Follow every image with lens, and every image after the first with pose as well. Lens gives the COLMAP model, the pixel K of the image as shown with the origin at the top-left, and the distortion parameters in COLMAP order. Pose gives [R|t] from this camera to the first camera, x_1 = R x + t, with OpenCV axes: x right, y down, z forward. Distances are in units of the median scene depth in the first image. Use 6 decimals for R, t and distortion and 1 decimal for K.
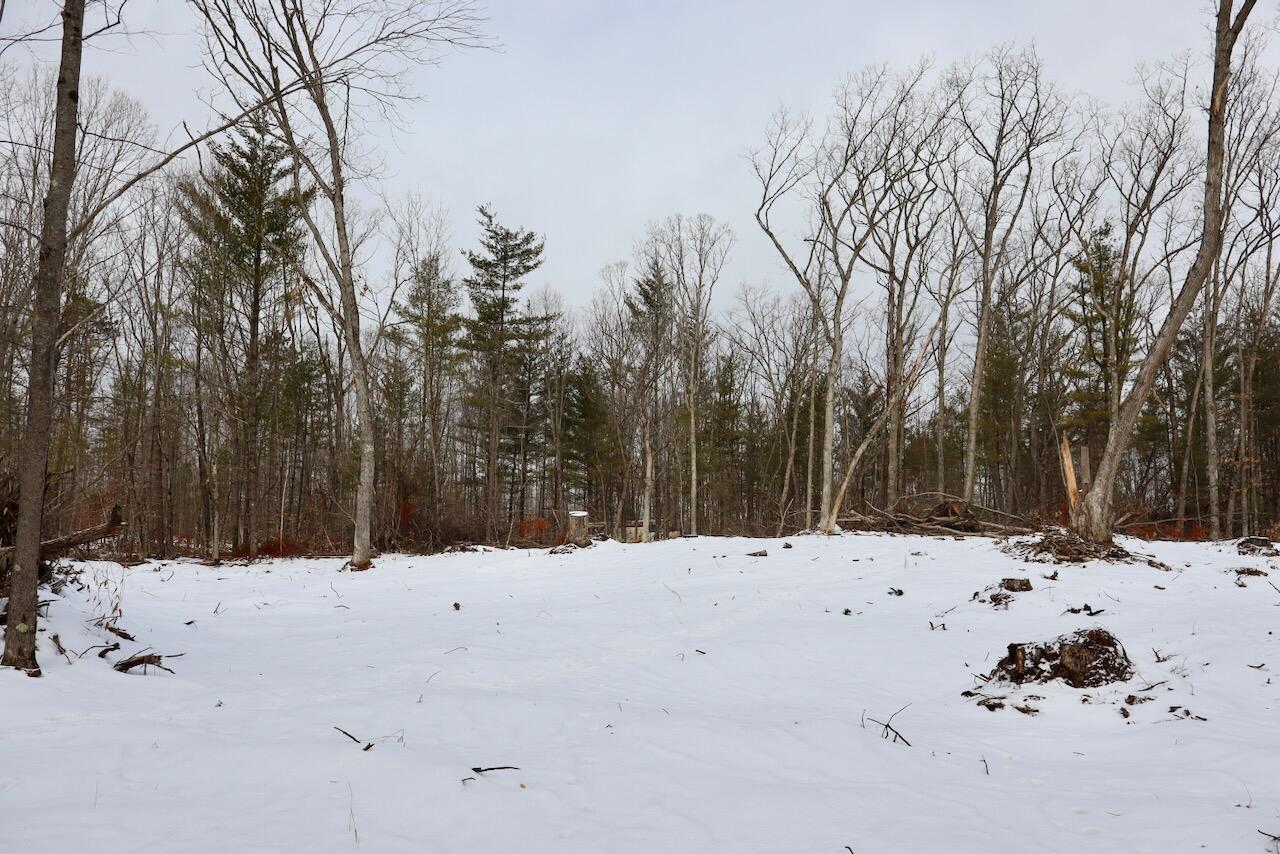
lens RADIAL K [[1083.3, 0, 640.0], [0, 1083.3, 427.0], [0, 0, 1]] dist [-0.006435, 0.001516]
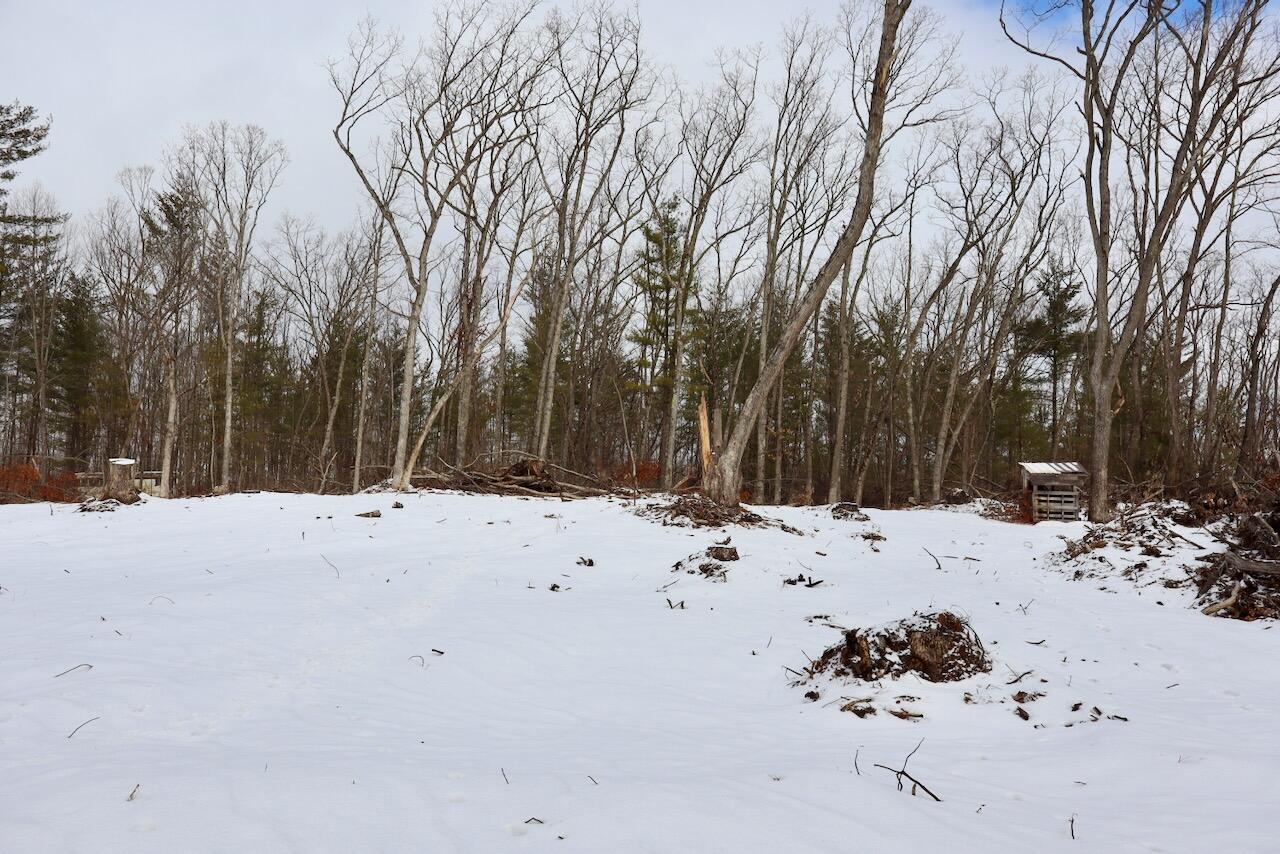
lens RADIAL K [[1070.3, 0, 640.0], [0, 1070.3, 427.0], [0, 0, 1]] dist [0.000621, 0.020151]
pose [[0.893912, 0.044036, 0.446074, -0.055614], [-0.061410, 0.997810, 0.024561, 0.009620], [-0.444016, -0.049349, 0.894659, 0.103185]]
